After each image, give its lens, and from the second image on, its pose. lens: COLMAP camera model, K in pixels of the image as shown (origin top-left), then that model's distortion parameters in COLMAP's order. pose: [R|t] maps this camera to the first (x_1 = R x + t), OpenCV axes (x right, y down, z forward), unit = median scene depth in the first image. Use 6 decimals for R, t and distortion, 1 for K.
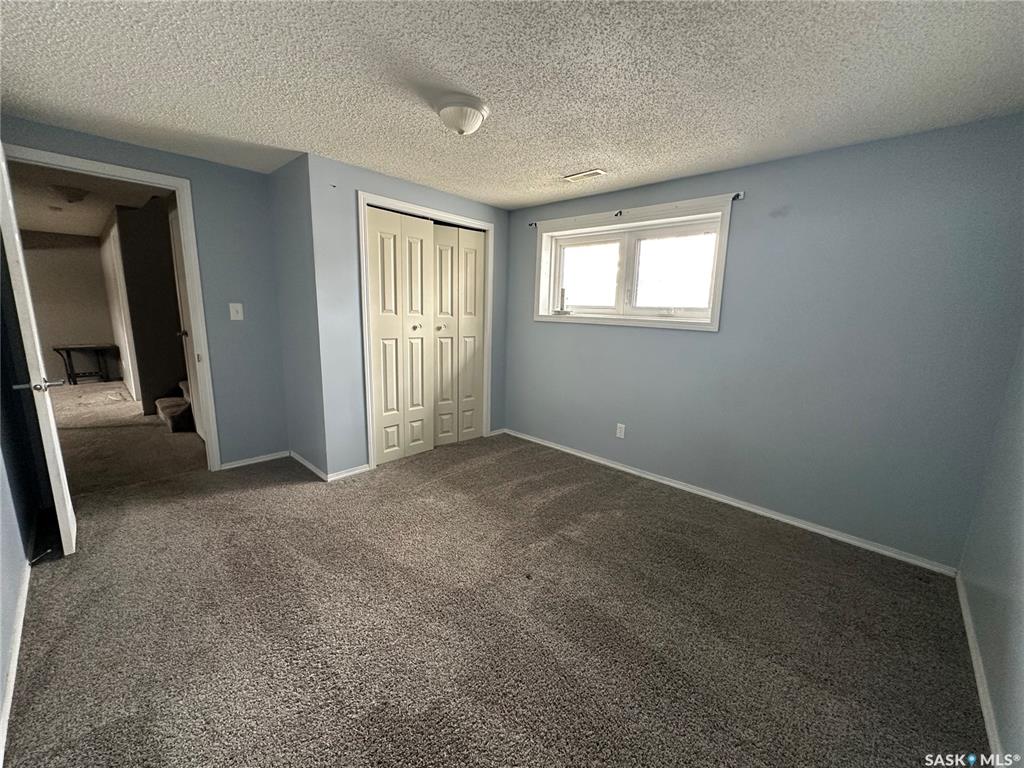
lens RADIAL K [[406.3, 0, 519.3], [0, 406.3, 386.0], [0, 0, 1]] dist [-0.001668, 0.000457]
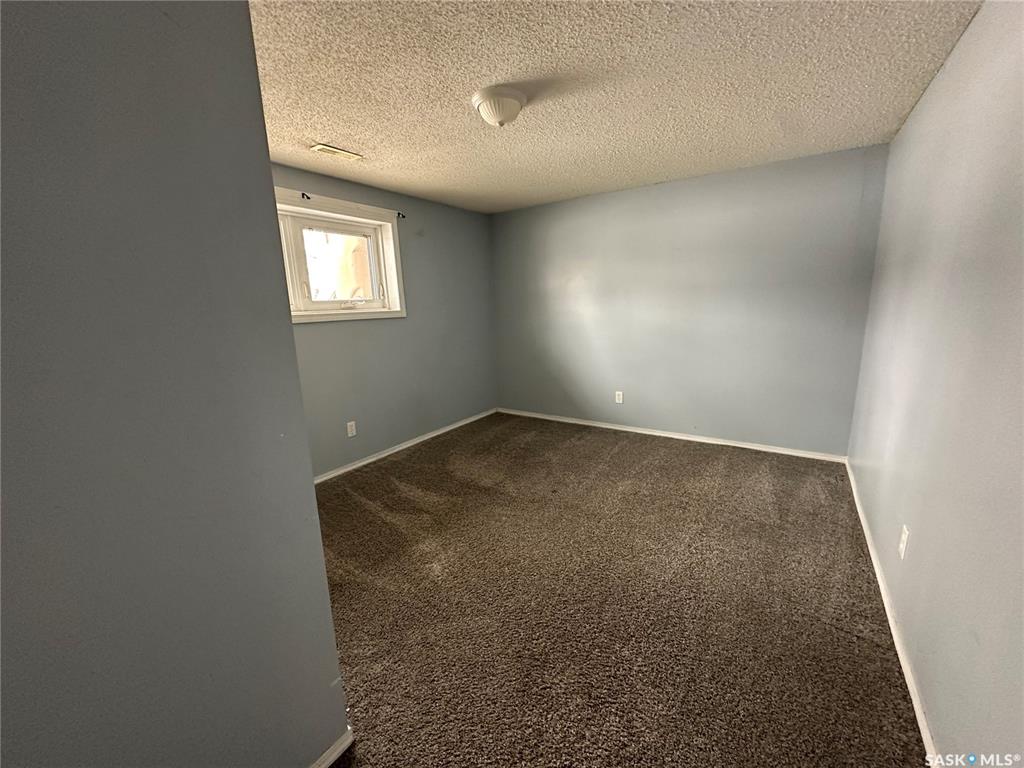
lens RADIAL K [[406.3, 0, 508.3], [0, 406.3, 384.3], [0, 0, 1]] dist [-0.001668, 0.000457]
pose [[-0.146530, -0.220780, 0.964254, -0.793515], [0.223620, 0.942149, 0.249701, -0.164446], [-0.963599, 0.252215, -0.088682, 0.777373]]
